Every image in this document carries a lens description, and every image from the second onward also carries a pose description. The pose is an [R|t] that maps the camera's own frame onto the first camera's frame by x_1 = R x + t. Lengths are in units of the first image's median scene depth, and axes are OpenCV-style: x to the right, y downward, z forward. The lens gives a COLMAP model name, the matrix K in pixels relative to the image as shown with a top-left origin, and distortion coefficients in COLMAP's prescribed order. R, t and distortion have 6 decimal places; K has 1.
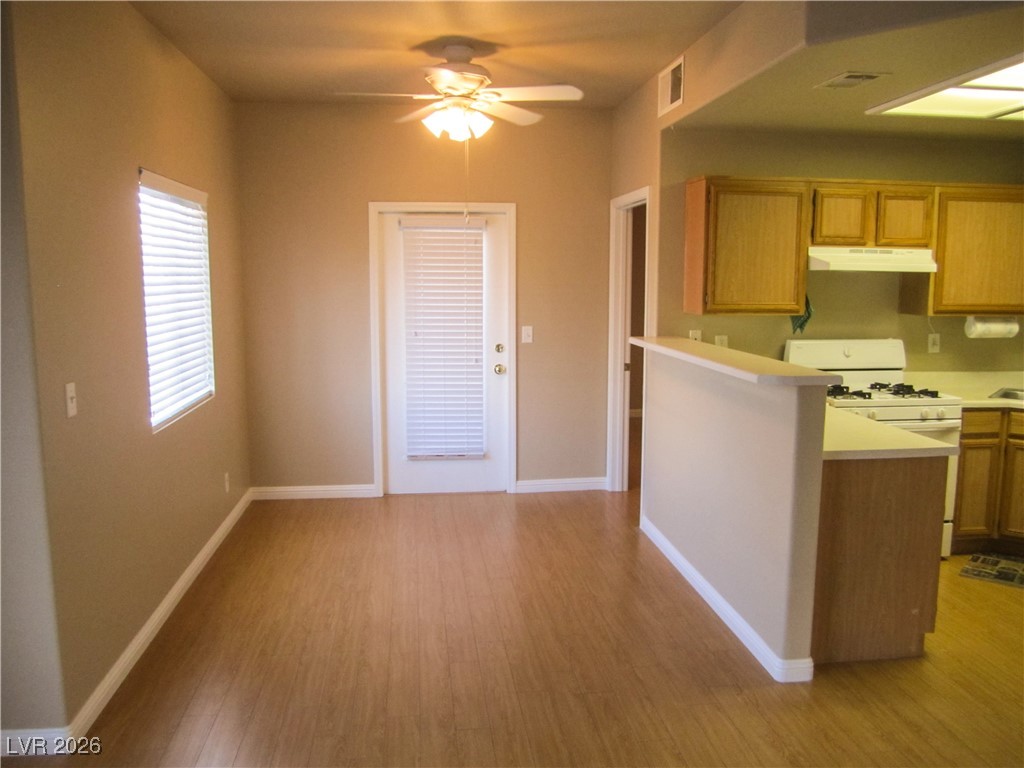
lens RADIAL K [[844.8, 0, 511.9], [0, 844.8, 377.4], [0, 0, 1]] dist [-0.067755, 0.034614]
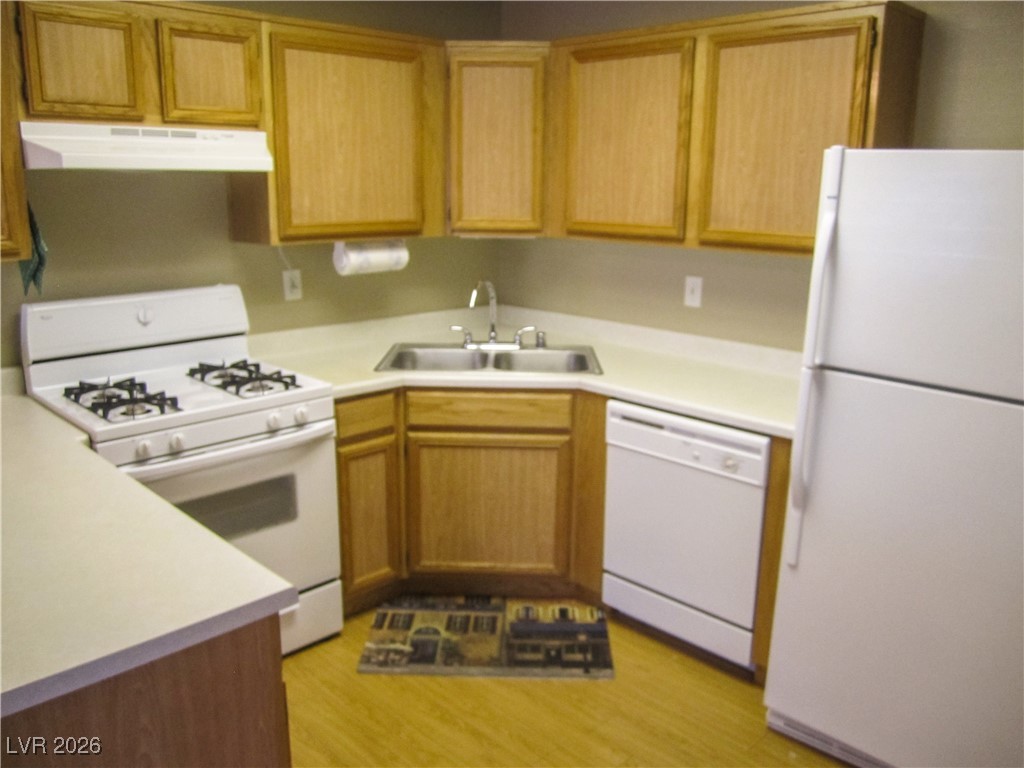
lens RADIAL K [[844.8, 0, 511.9], [0, 844.8, 377.4], [0, 0, 1]] dist [-0.067755, 0.034614]
pose [[0.791638, -0.137621, 0.595289, 0.271742], [0.070109, 0.988328, 0.135253, -0.051006], [-0.606954, -0.065336, 0.792046, 0.421798]]
